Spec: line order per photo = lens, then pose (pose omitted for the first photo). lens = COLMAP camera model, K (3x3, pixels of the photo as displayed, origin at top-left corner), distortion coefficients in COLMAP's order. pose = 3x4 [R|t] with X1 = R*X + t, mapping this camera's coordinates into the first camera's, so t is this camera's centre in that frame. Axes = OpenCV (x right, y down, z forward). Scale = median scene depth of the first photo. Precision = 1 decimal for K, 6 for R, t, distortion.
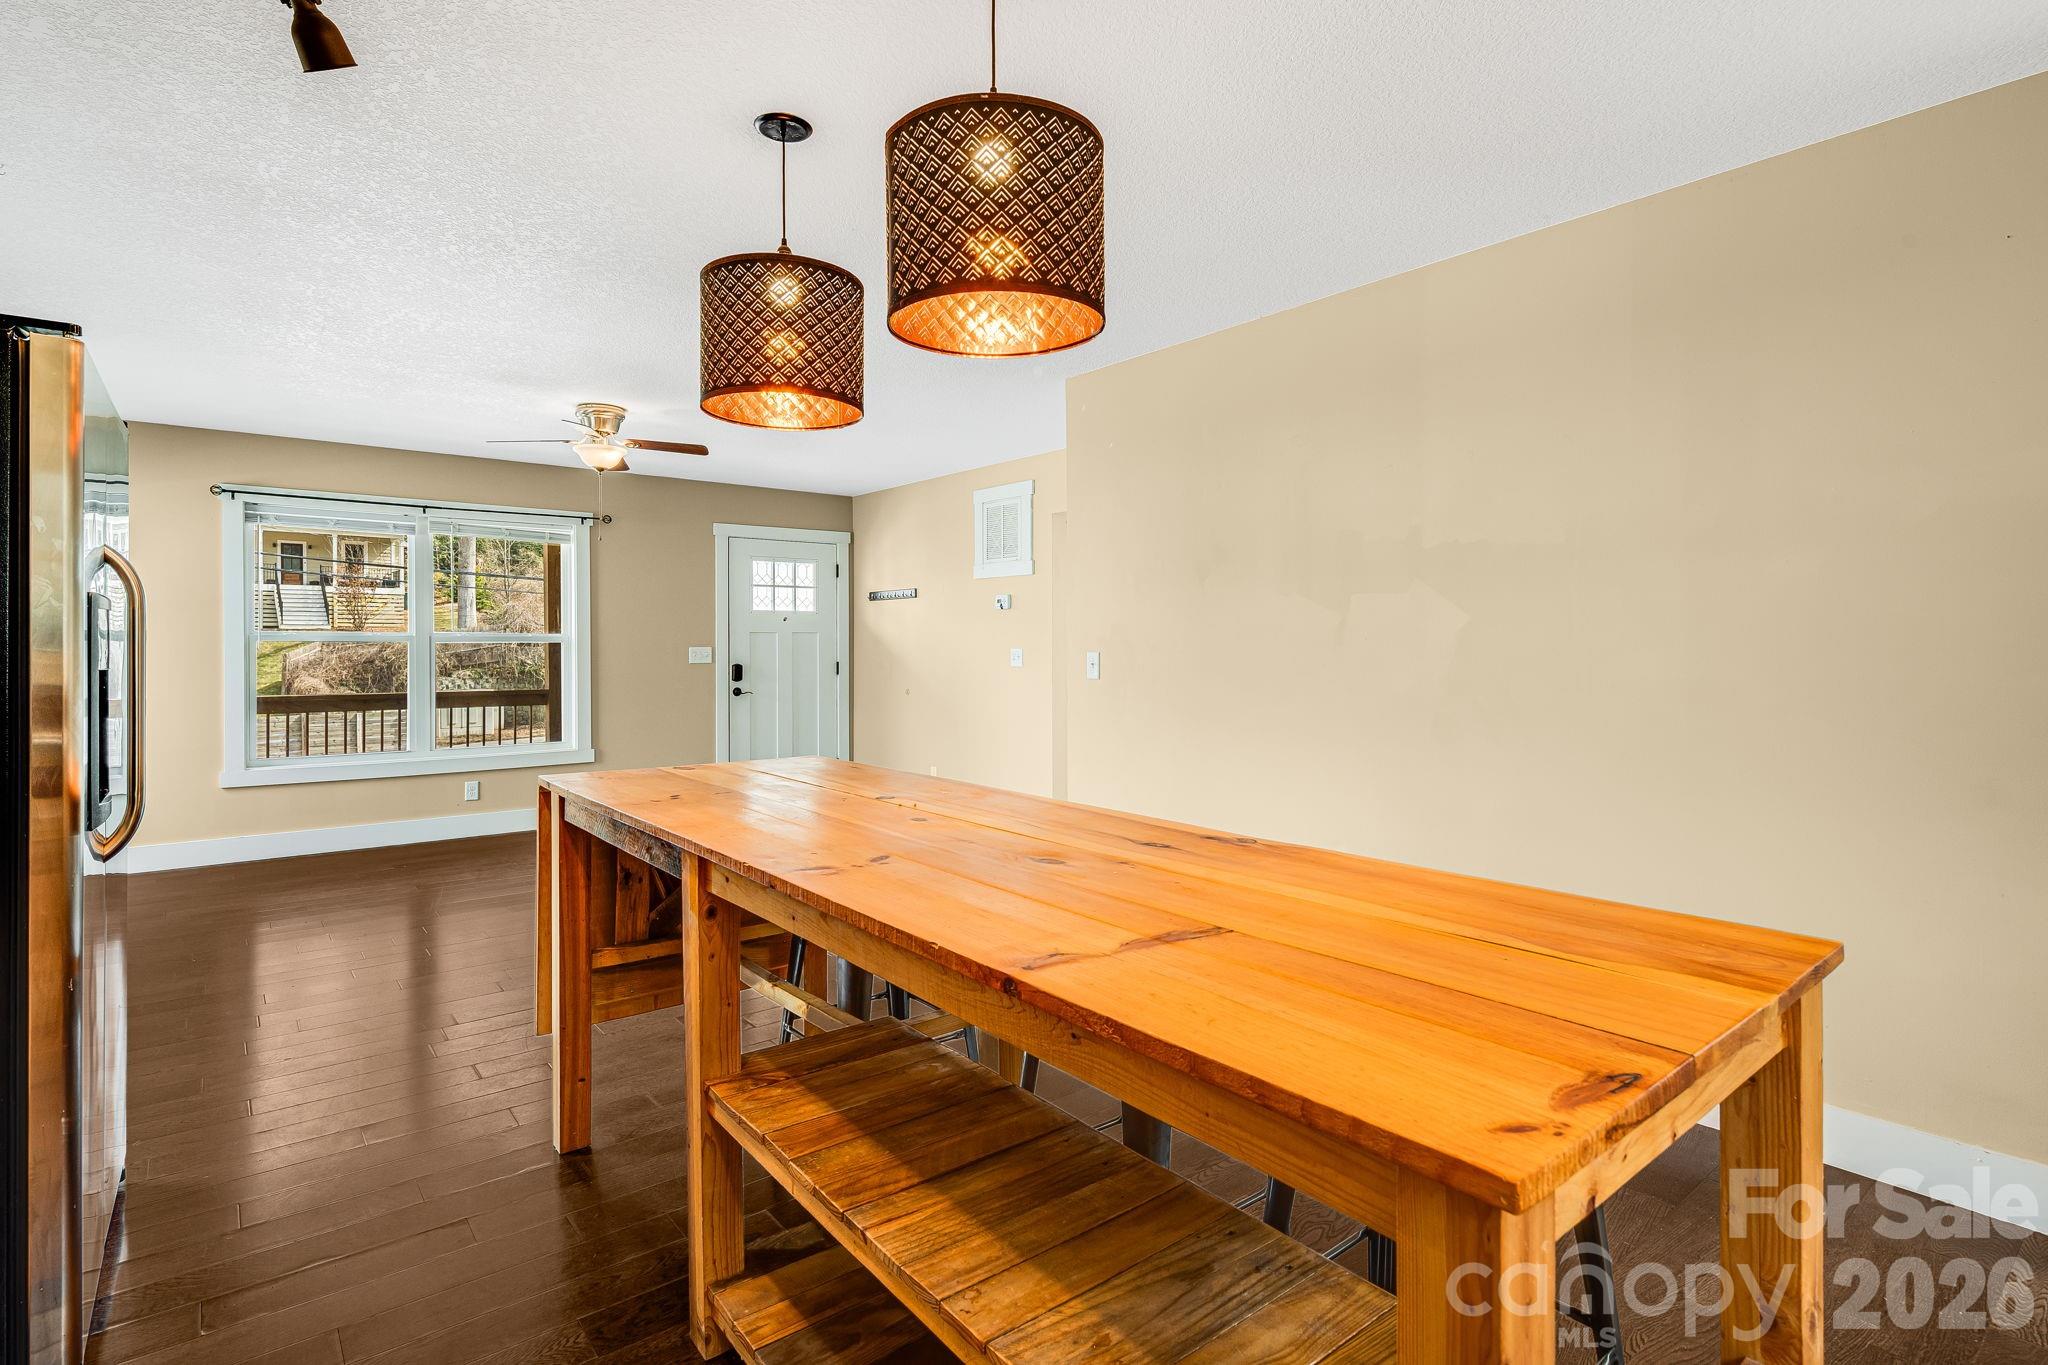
lens RADIAL K [[1004.4, 0, 1027.9], [0, 1004.4, 650.9], [0, 0, 1]] dist [0.000325, -0.001367]
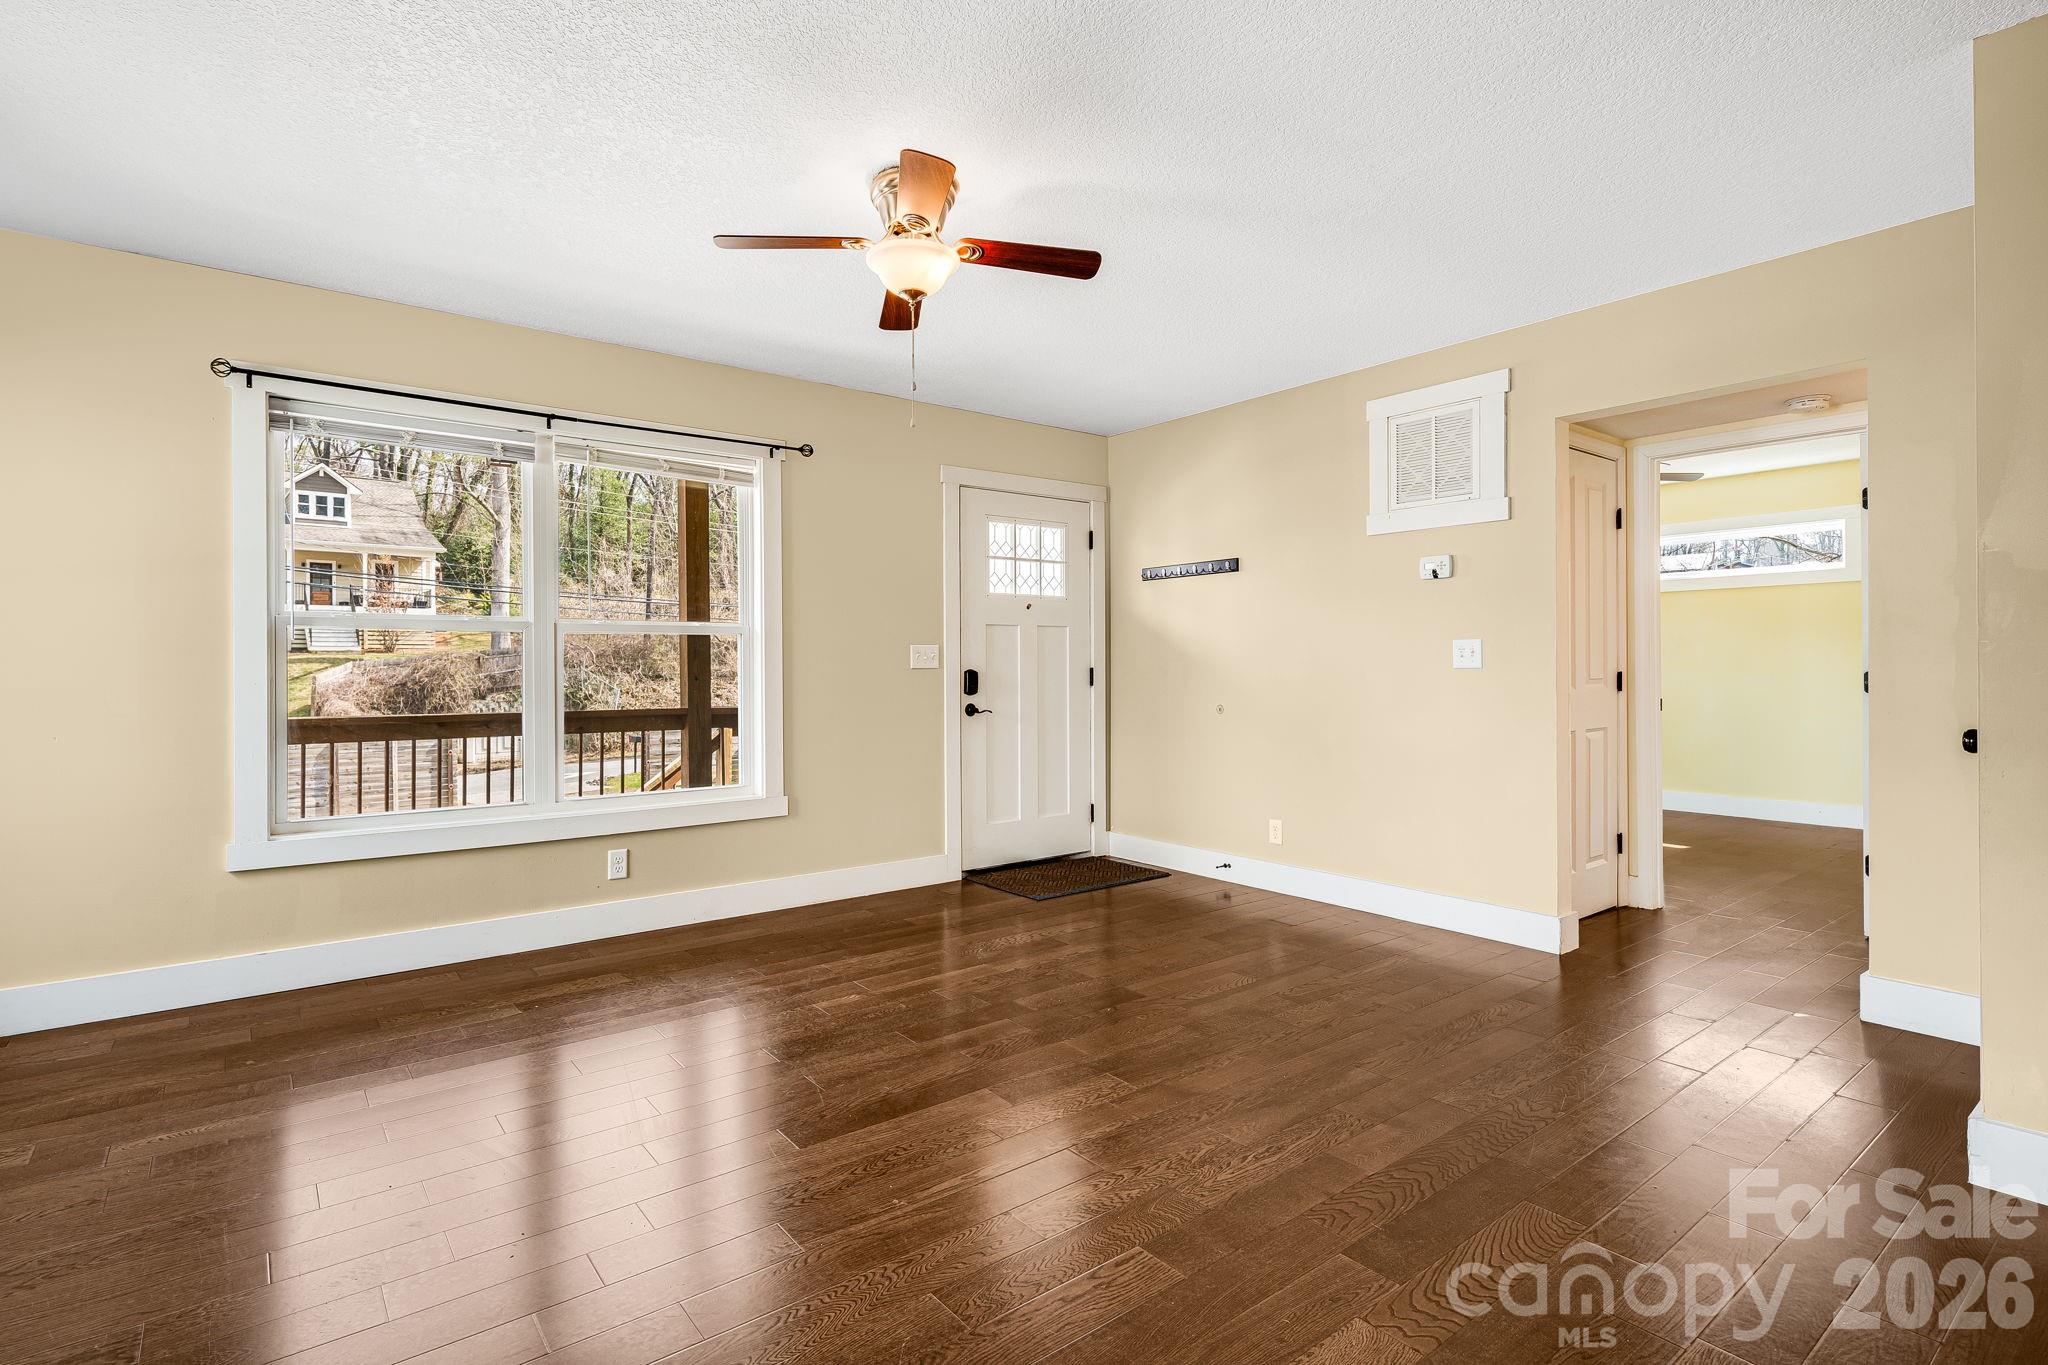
lens RADIAL K [[1004.4, 0, 1024.7], [0, 1004.4, 666.5], [0, 0, 1]] dist [0.000325, -0.001367]
pose [[0.999792, -0.003149, -0.020154, -0.229944], [0.003000, 0.999968, -0.007396, 0.015510], [0.020177, 0.007334, 0.999770, 0.297827]]
